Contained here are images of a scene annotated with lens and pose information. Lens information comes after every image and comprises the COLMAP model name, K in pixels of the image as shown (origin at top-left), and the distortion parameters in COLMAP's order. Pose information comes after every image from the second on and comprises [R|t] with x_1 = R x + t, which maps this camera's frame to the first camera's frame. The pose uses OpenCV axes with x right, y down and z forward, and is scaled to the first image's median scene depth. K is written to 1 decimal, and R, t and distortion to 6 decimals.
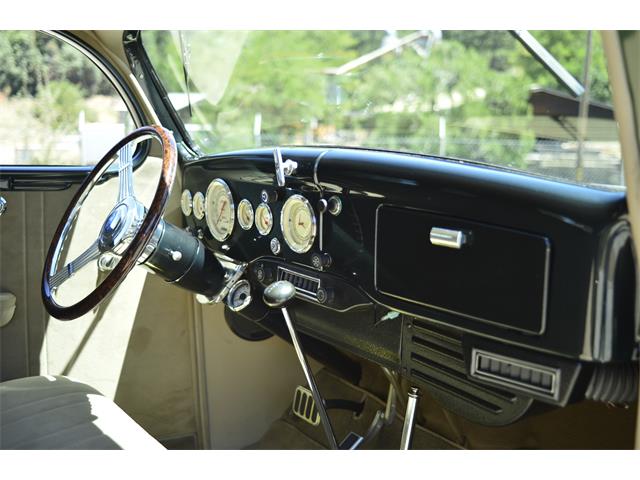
lens RADIAL K [[697.6, 0, 320.0], [0, 697.6, 240.0], [0, 0, 1]] dist [-0.099722, 0.275878]
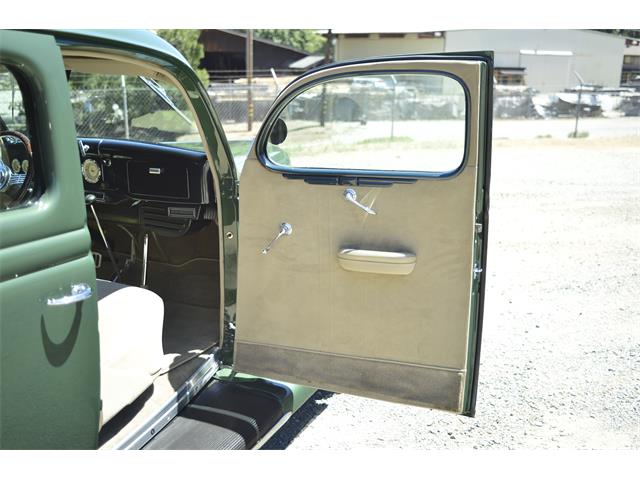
lens RADIAL K [[697.6, 0, 320.0], [0, 697.6, 240.0], [0, 0, 1]] dist [-0.099722, 0.275878]
pose [[0.900731, -0.123308, 0.416508, -0.355778], [0.084159, 0.990233, 0.111160, 0.014308], [-0.426147, -0.065072, 0.902311, -1.558931]]
